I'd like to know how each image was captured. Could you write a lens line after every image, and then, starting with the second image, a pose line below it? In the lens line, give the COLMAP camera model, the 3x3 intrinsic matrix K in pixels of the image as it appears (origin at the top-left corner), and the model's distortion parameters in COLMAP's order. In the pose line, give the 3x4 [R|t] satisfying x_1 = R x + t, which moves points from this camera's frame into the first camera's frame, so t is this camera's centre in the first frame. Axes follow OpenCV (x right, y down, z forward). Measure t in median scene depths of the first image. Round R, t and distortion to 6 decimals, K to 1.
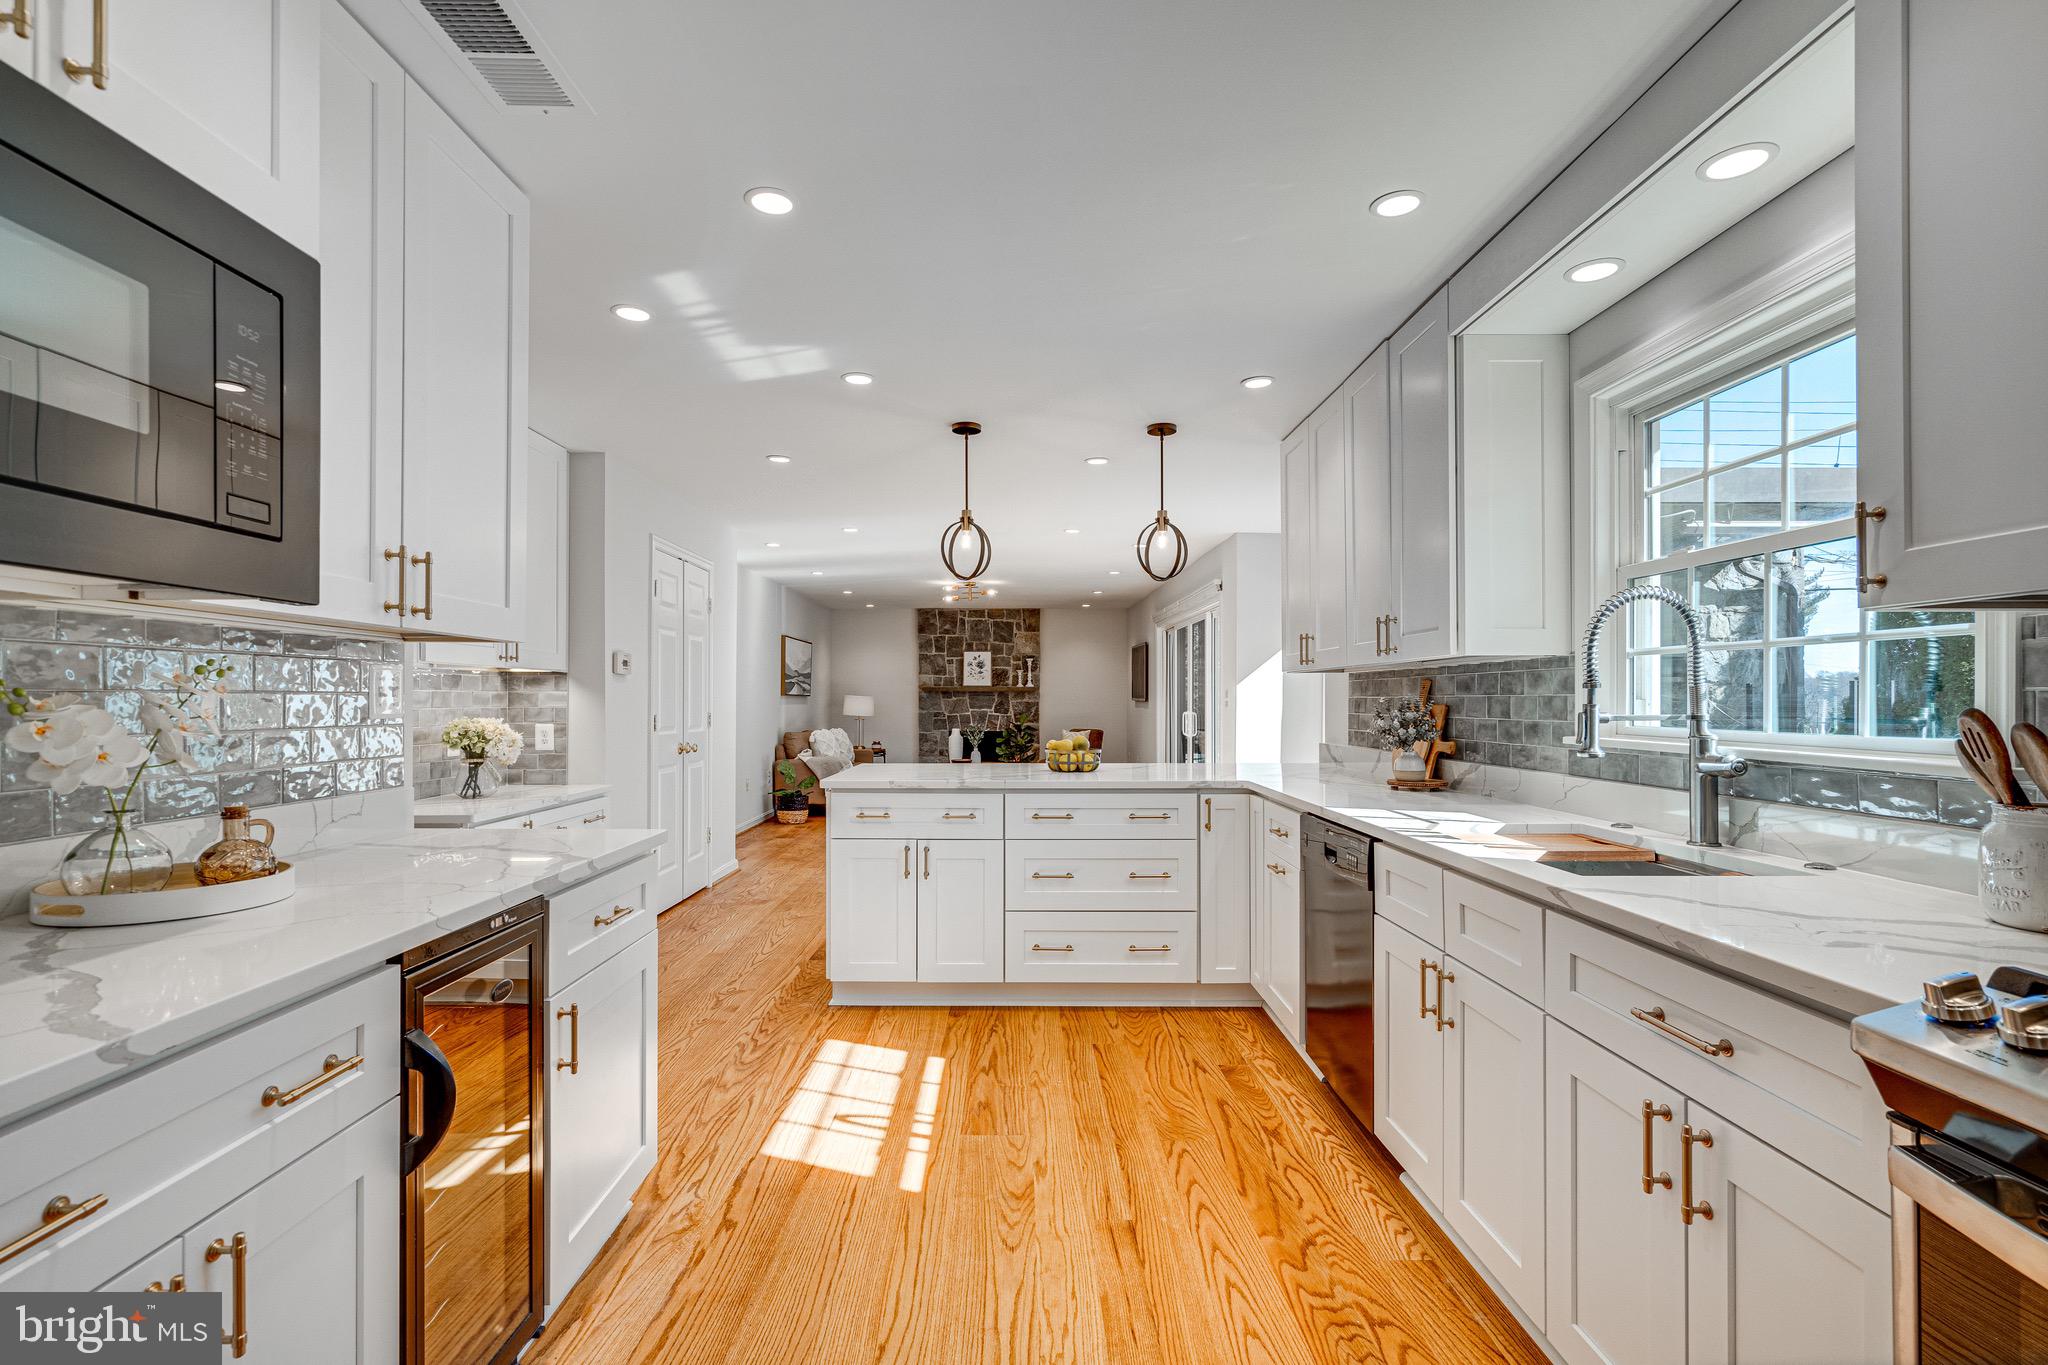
lens RADIAL K [[937.2, 0, 1025.6], [0, 937.2, 695.5], [0, 0, 1]] dist [-0.001907, 0.000005]
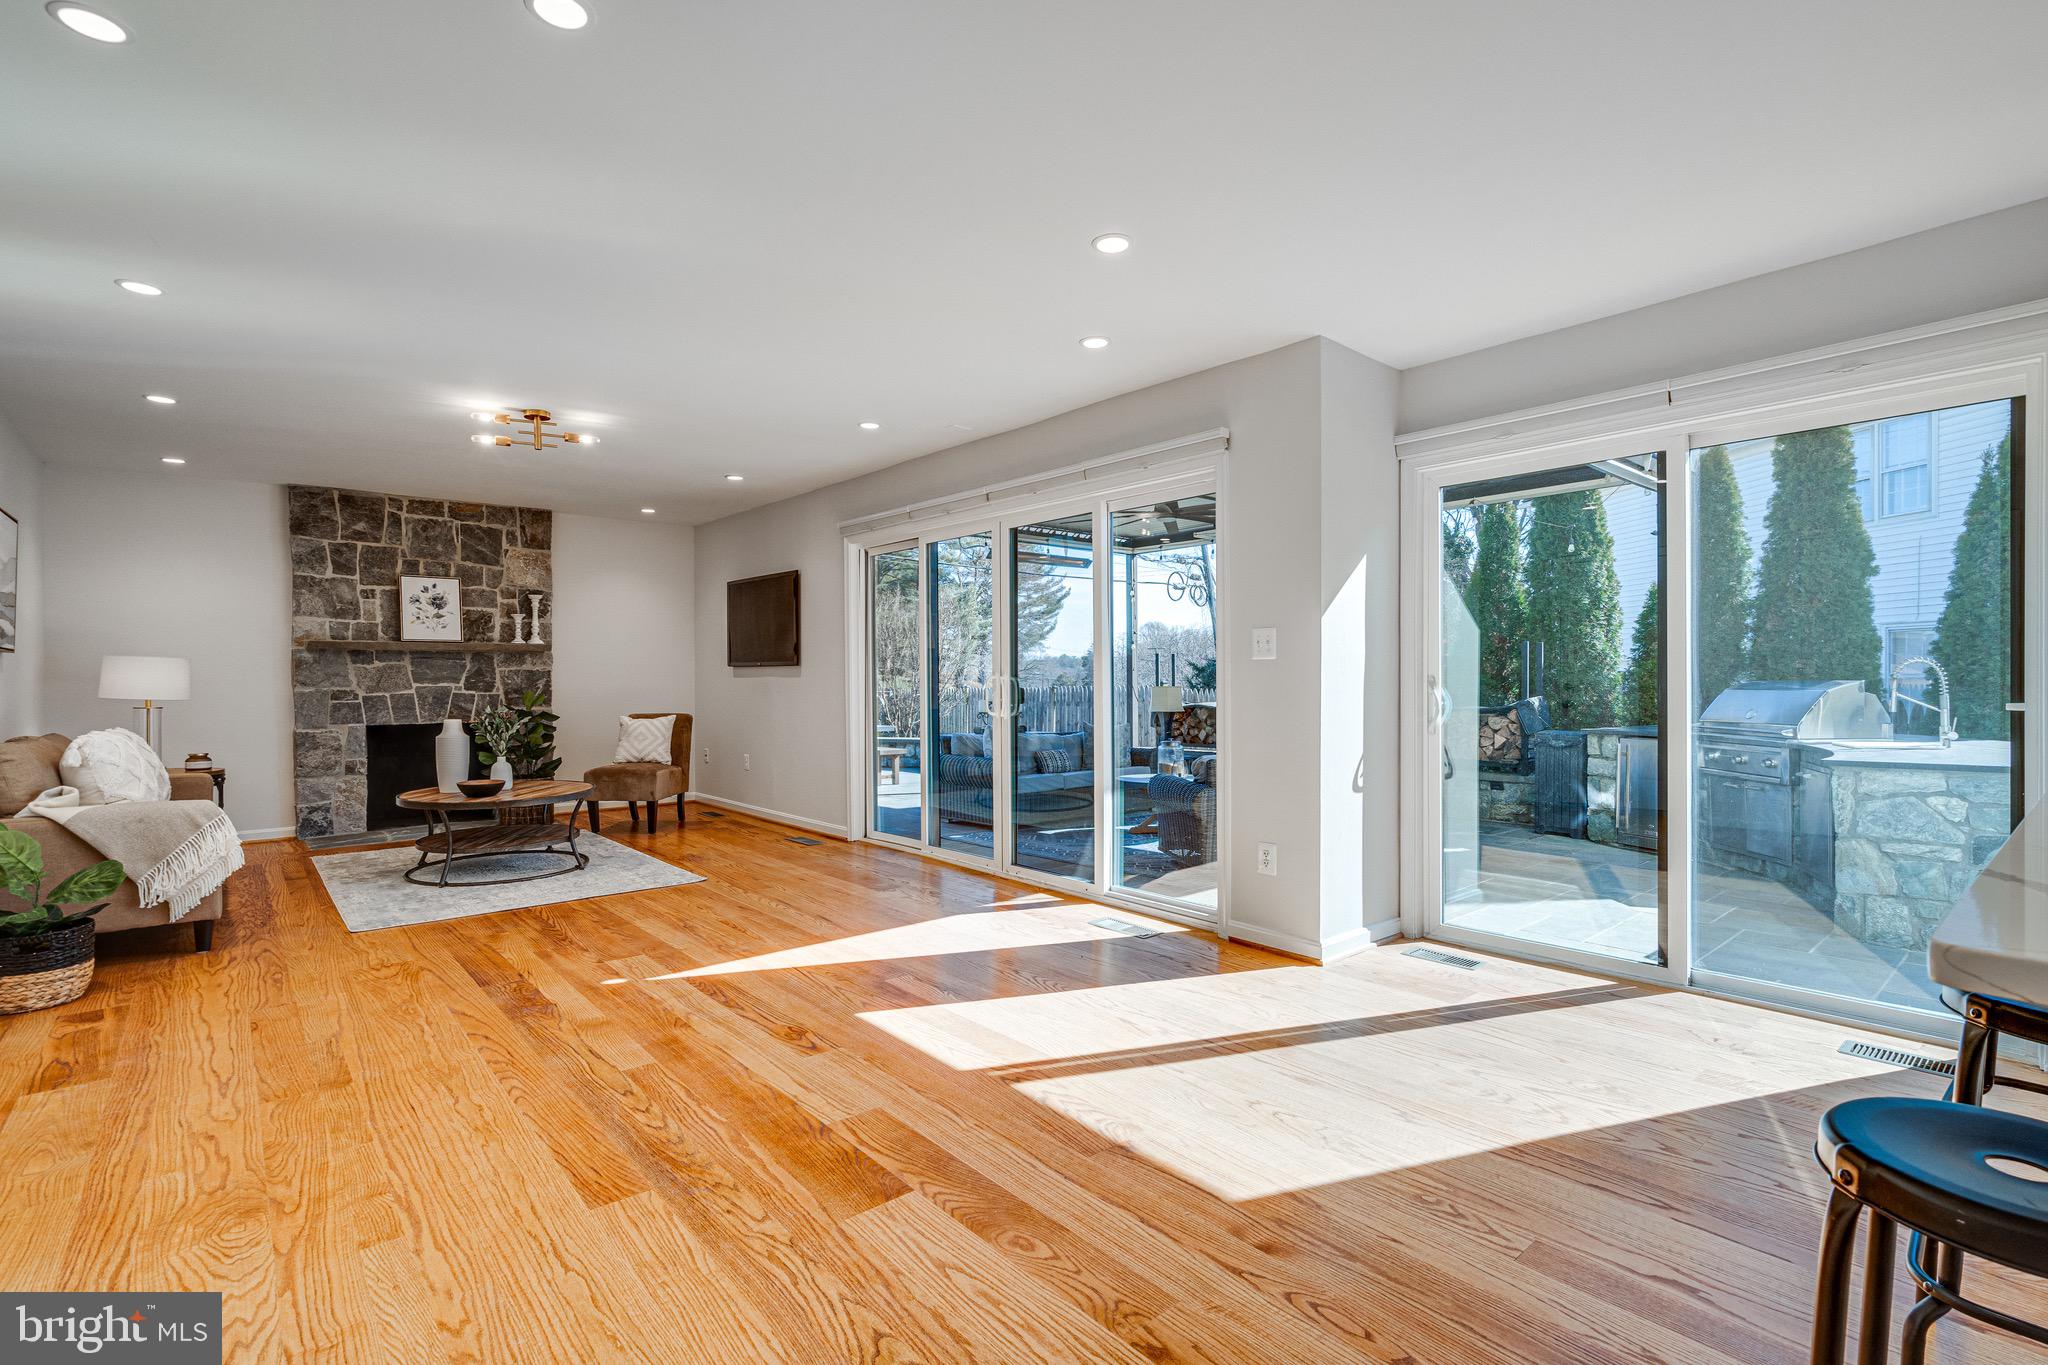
lens RADIAL K [[945.7, 0, 1010.0], [0, 945.7, 682.5], [0, 0, 1]] dist [-0.000485, 0.000070]
pose [[0.773567, -0.009532, 0.633643, -0.384733], [0.005744, 0.999951, 0.008030, 0.031913], [-0.633688, -0.002572, 0.773584, 1.010188]]
